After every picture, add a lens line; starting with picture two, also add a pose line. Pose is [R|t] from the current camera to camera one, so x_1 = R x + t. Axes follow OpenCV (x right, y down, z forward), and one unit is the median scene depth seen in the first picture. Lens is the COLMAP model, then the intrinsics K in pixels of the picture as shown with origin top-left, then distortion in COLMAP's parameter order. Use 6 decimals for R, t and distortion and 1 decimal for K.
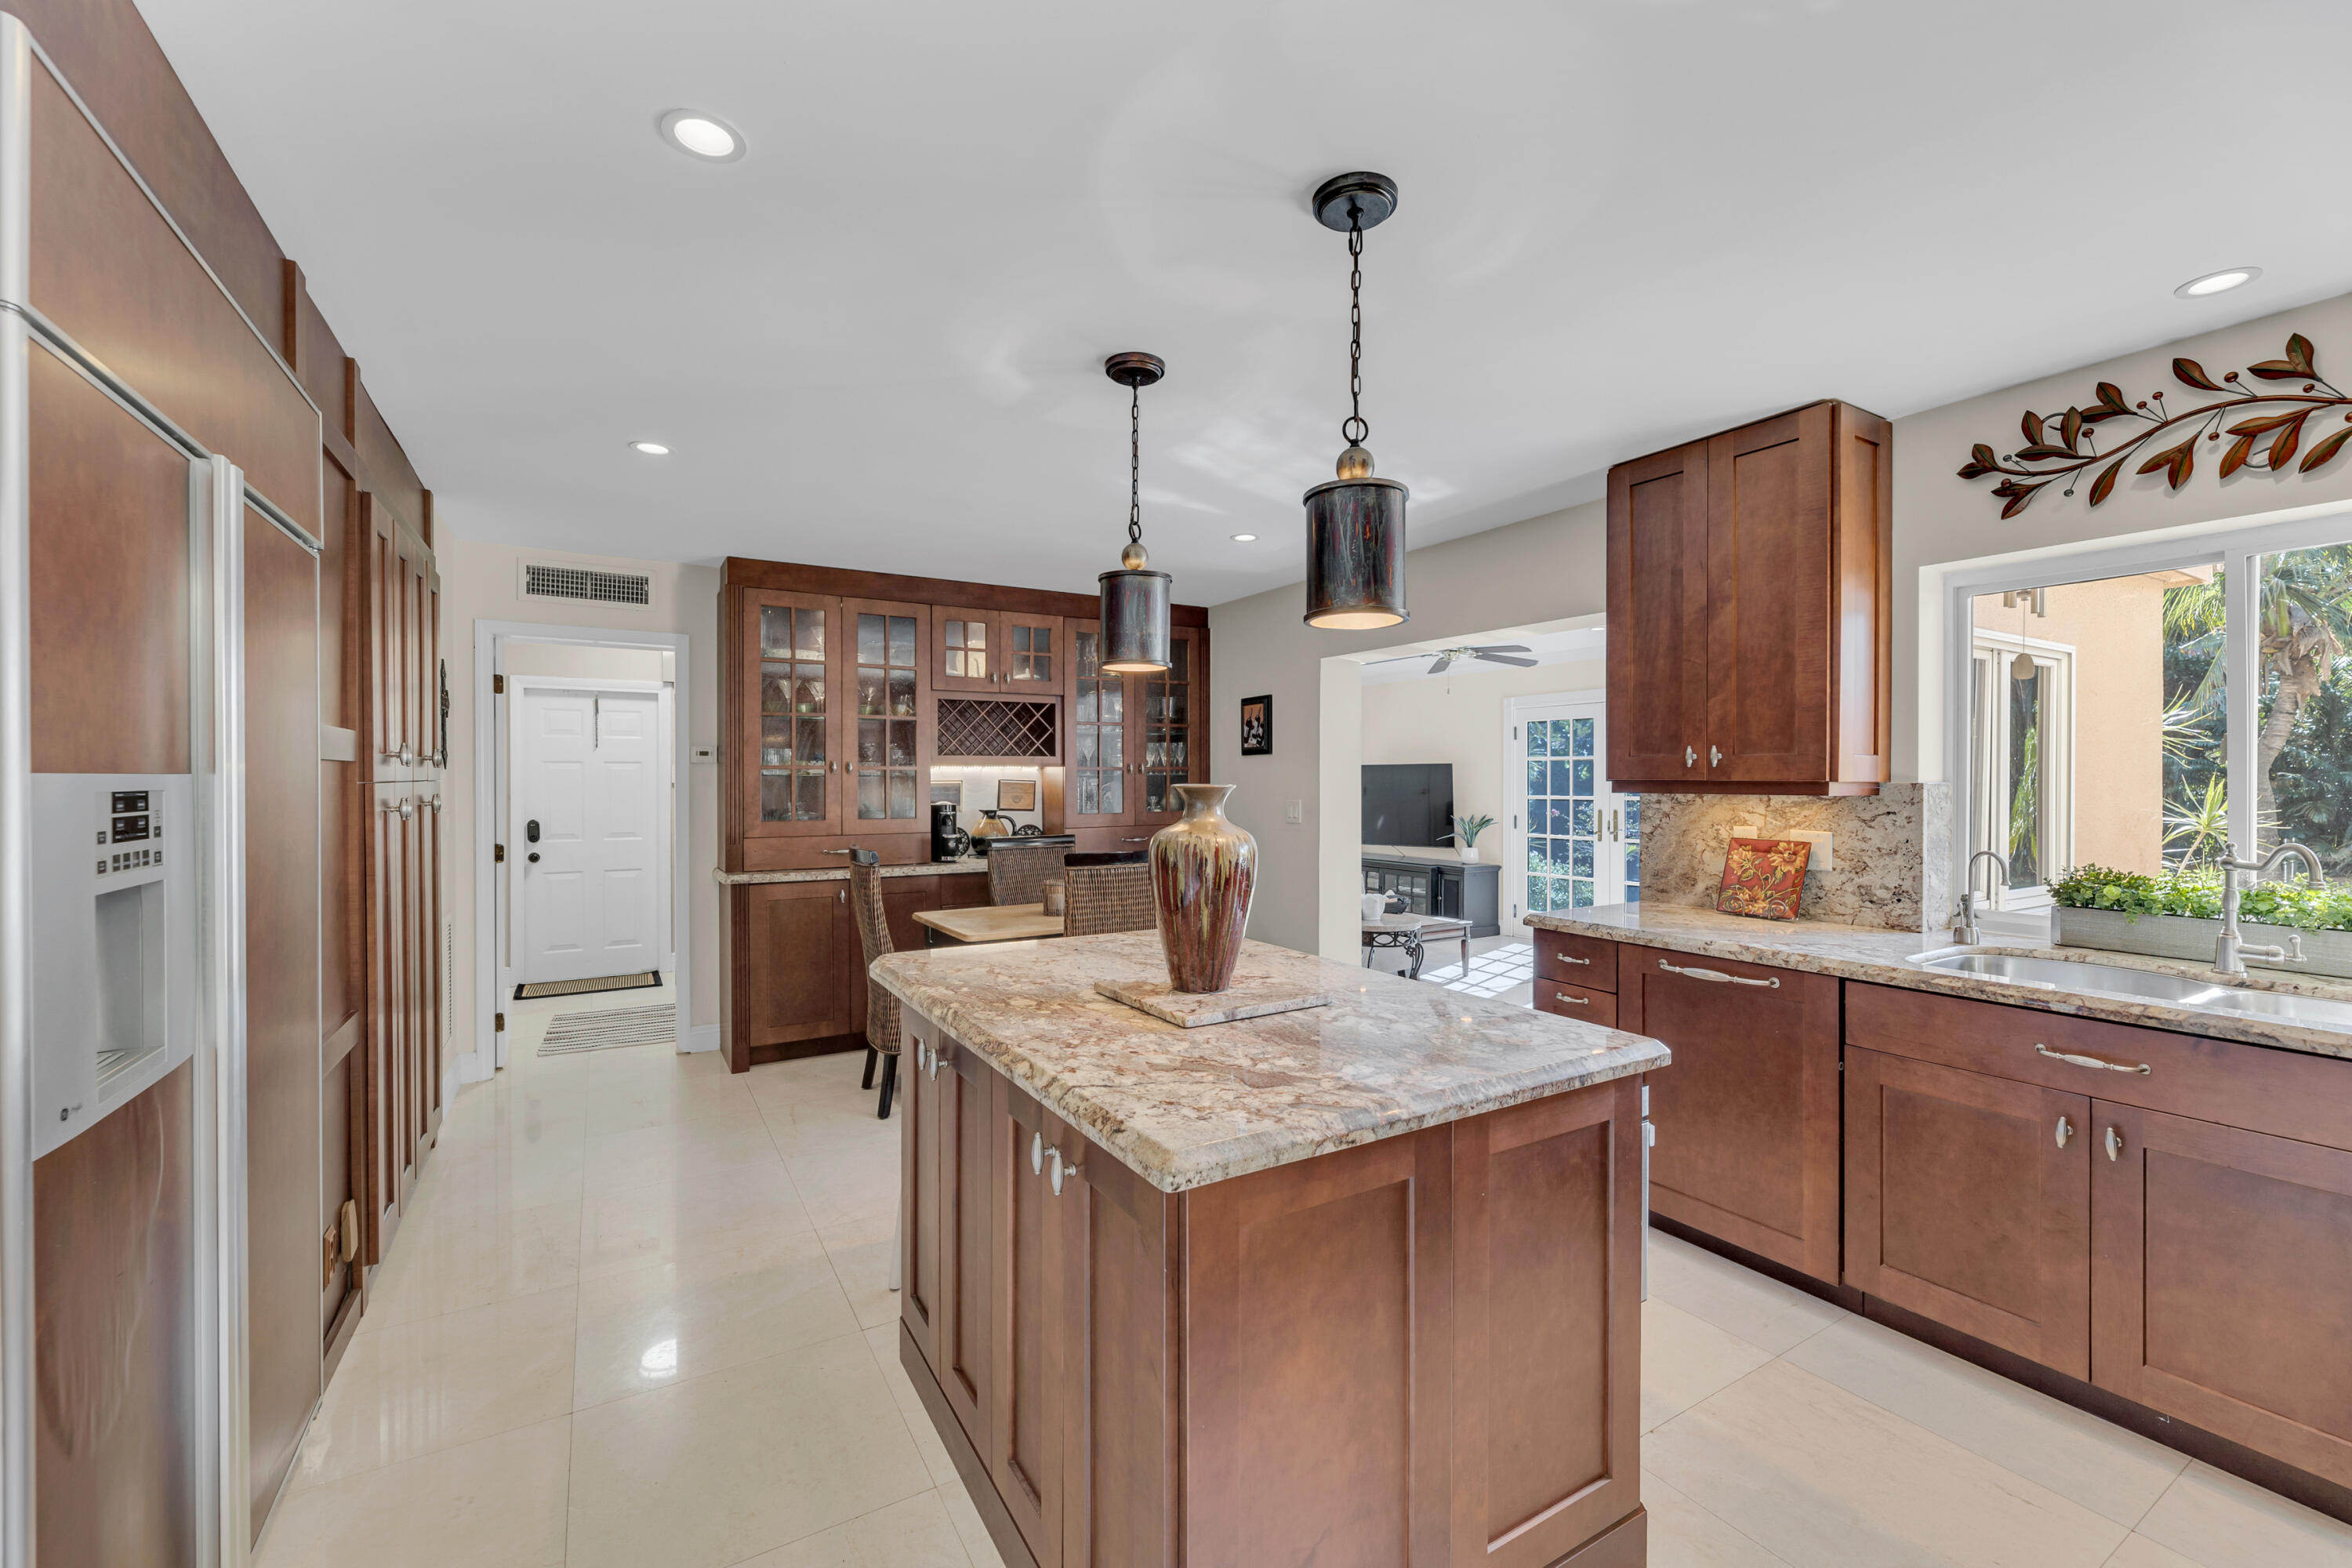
lens RADIAL K [[960.1, 0, 1172.7], [0, 960.1, 784.0], [0, 0, 1]] dist [-0.001243, -0.000169]
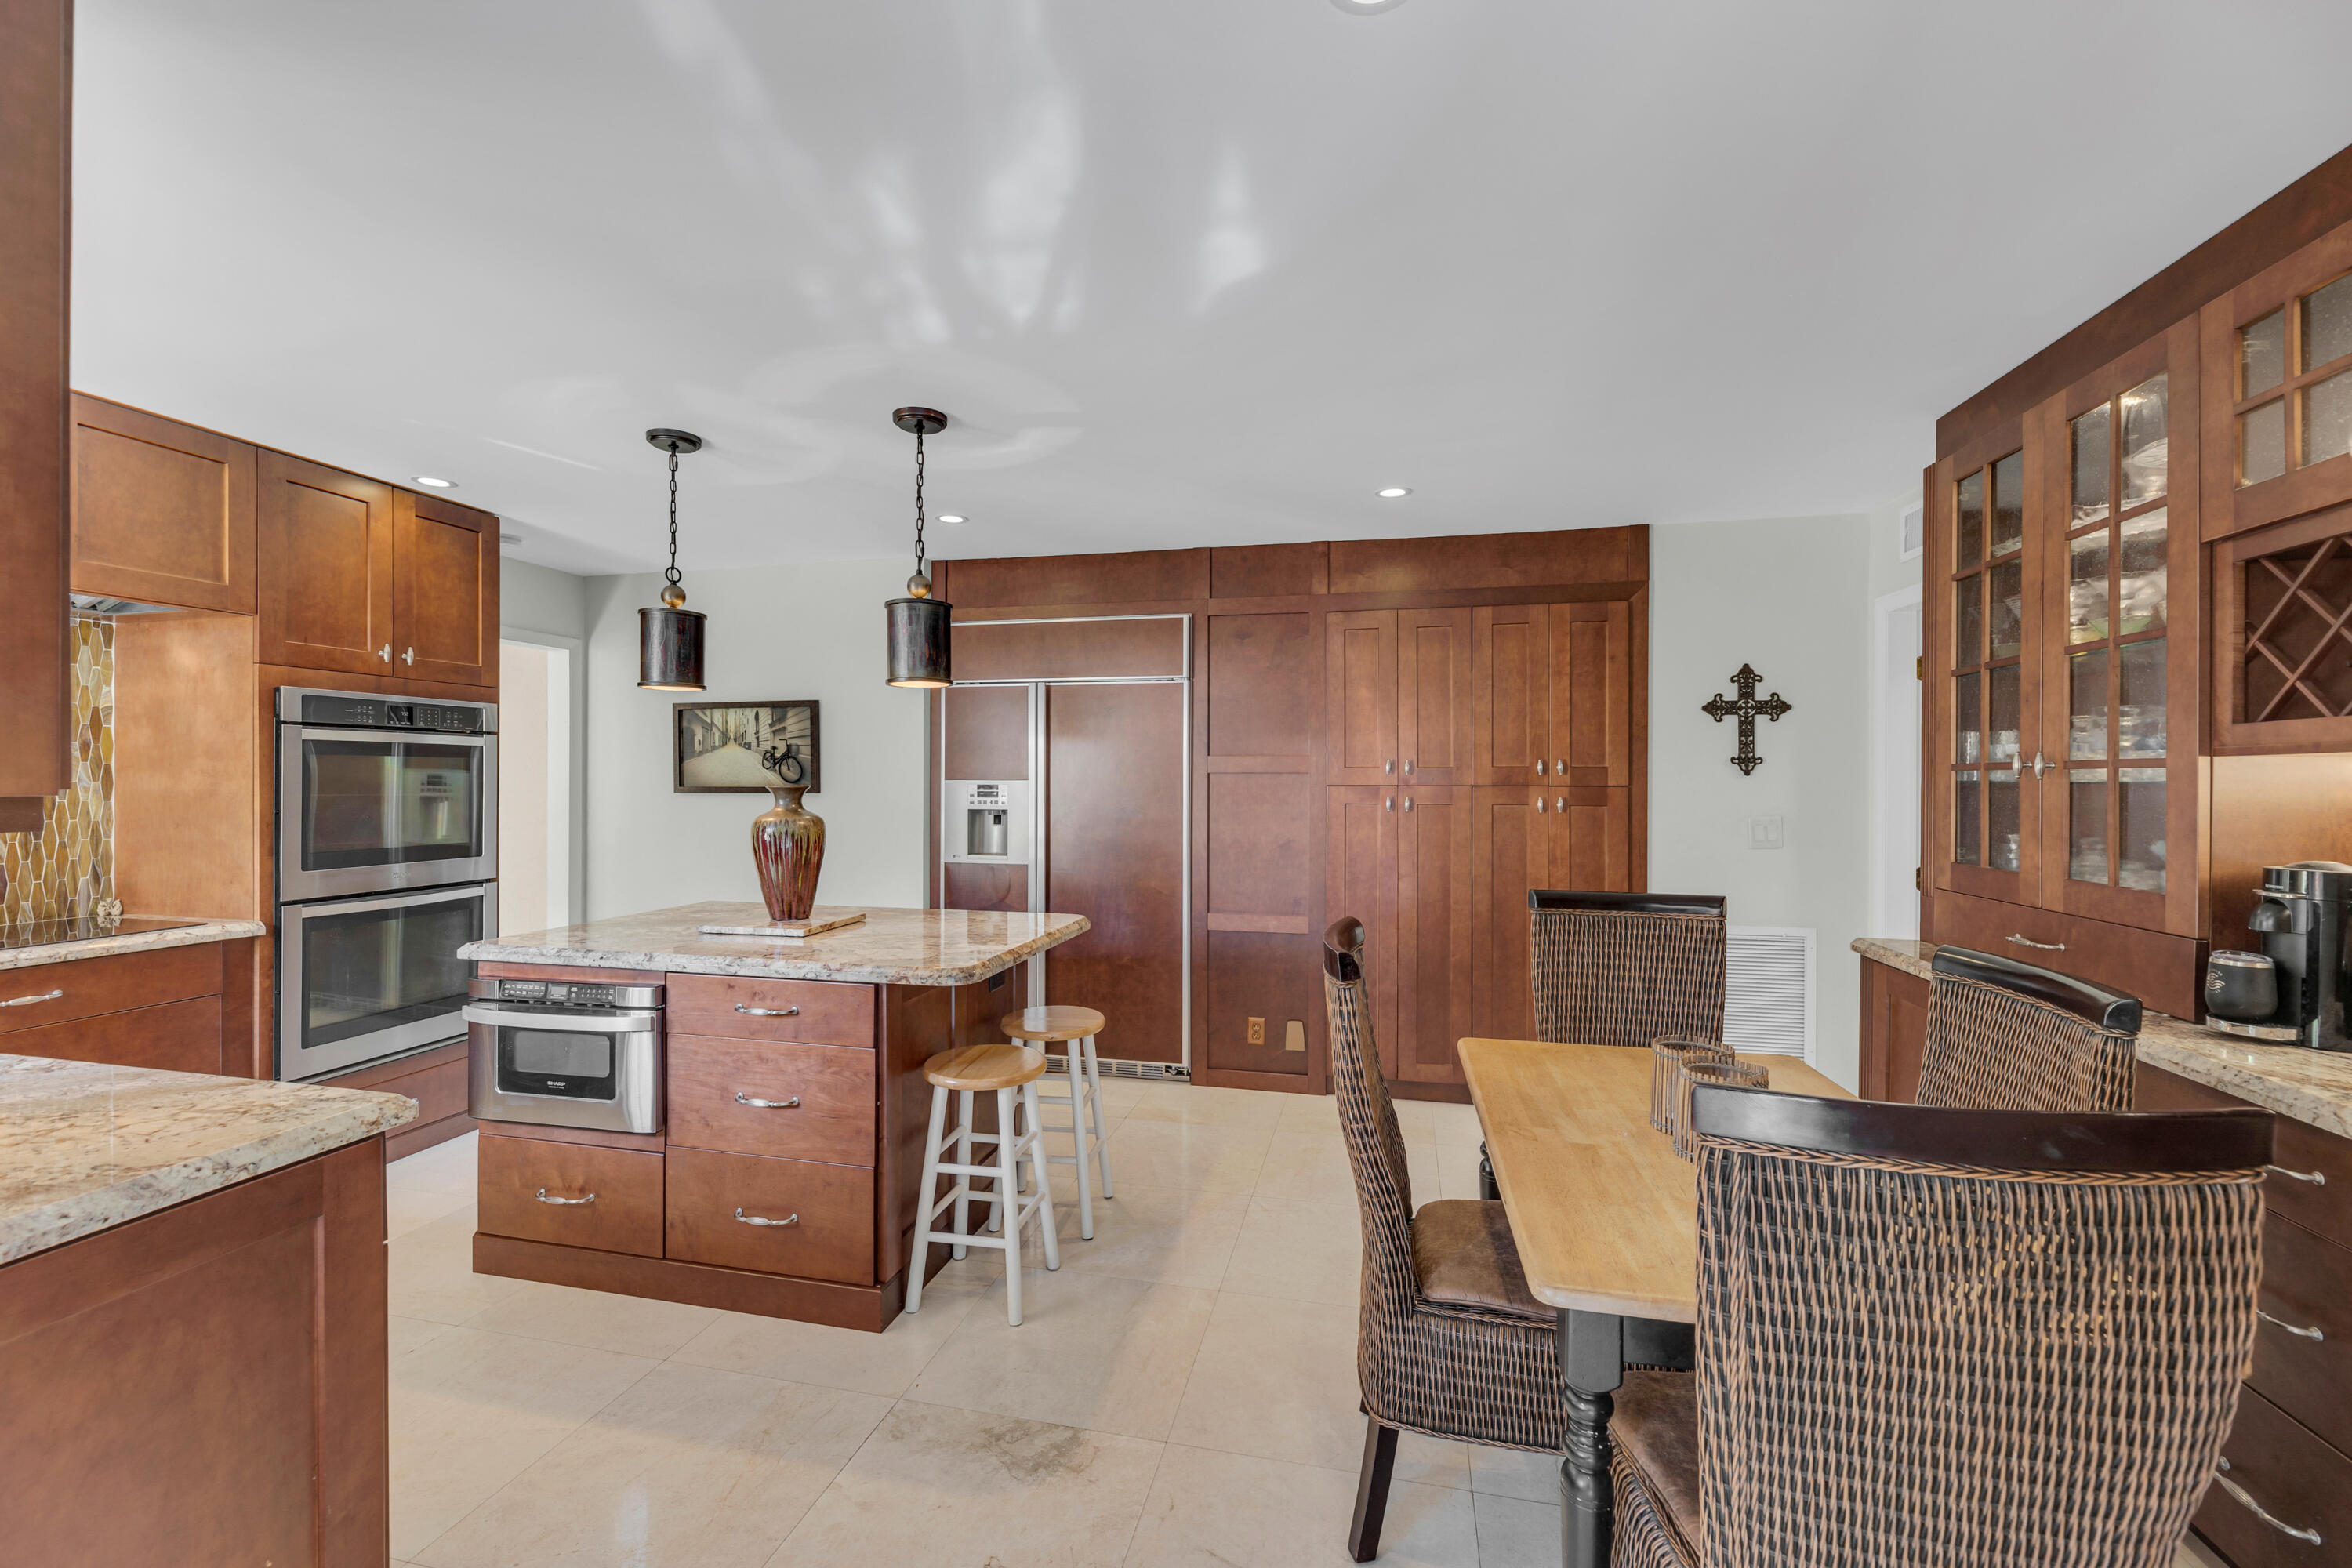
lens RADIAL K [[960.1, 0, 1172.7], [0, 960.1, 784.0], [0, 0, 1]] dist [-0.001243, -0.000169]
pose [[-0.696065, -0.000182, -0.717979, 0.432000], [-0.007839, 0.999942, 0.007346, -0.011276], [0.717936, 0.010742, -0.696026, 1.528587]]
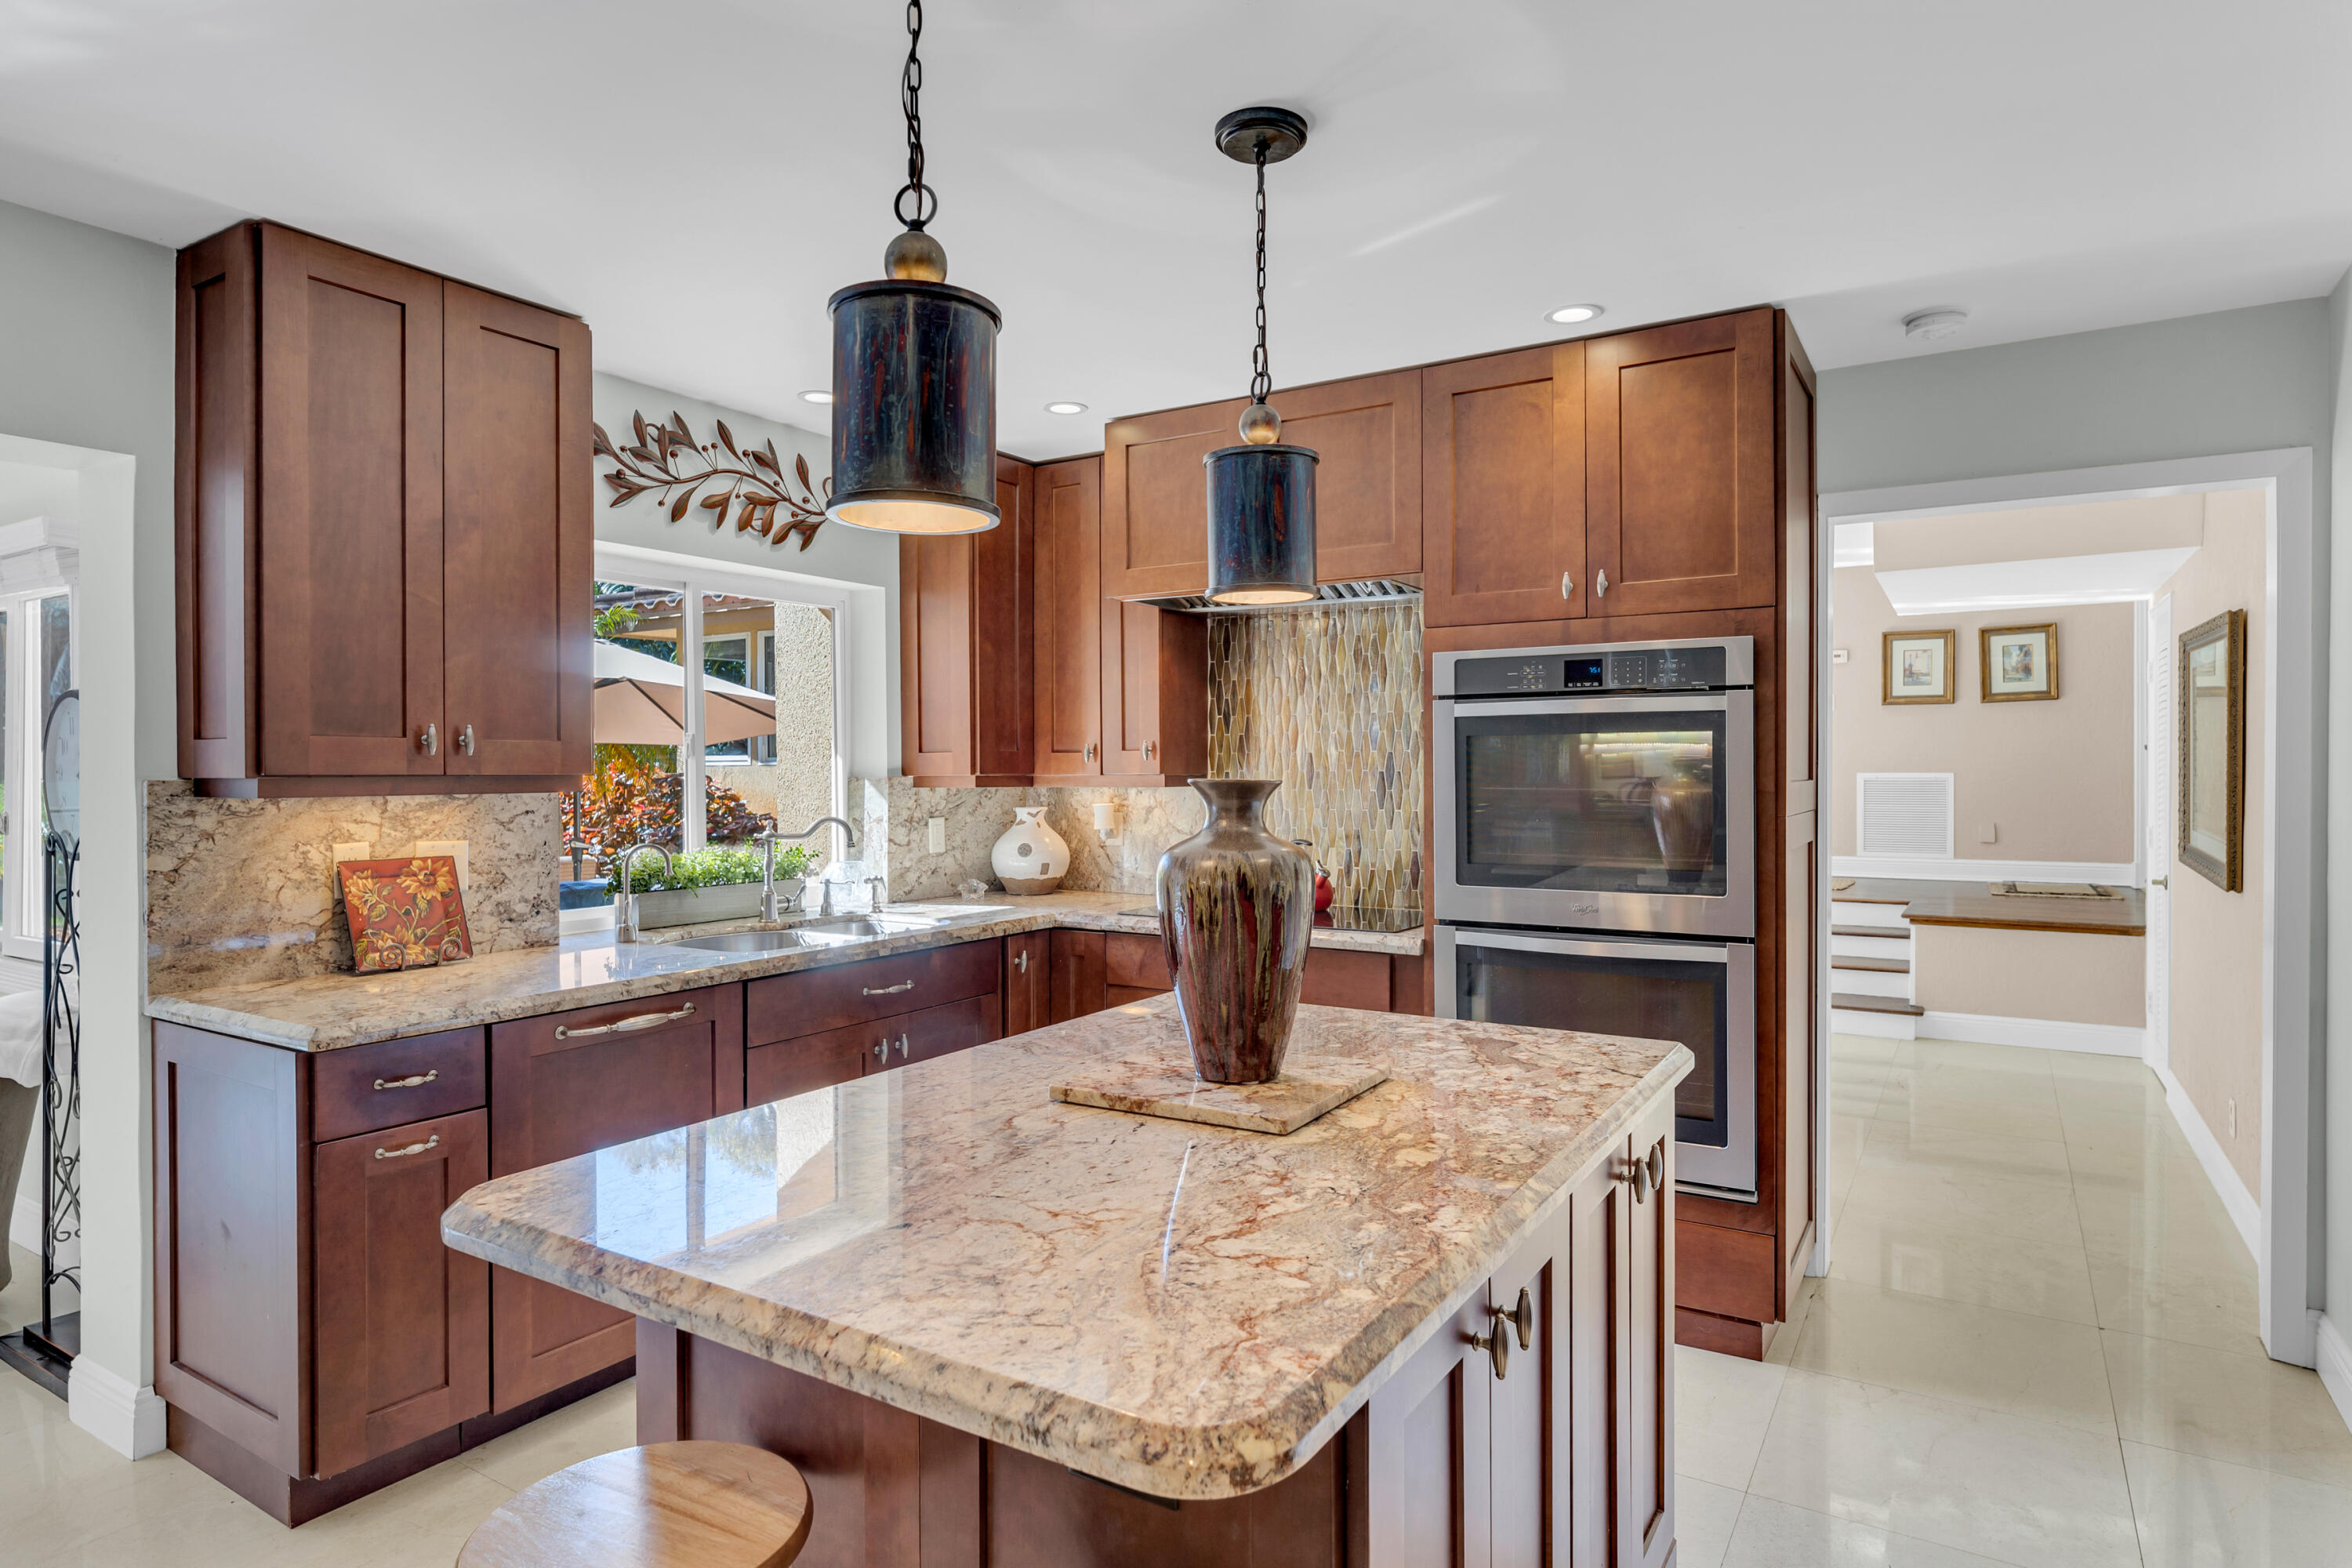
lens RADIAL K [[1301.7, 0, 1187.2], [0, 1301.7, 779.9], [0, 0, 1]] dist [-0.000935, -0.000233]
pose [[-0.460845, -0.006841, 0.887454, -0.479228], [0.008123, 0.999896, 0.011926, -0.006336], [-0.887444, 0.012705, -0.460741, 0.885710]]
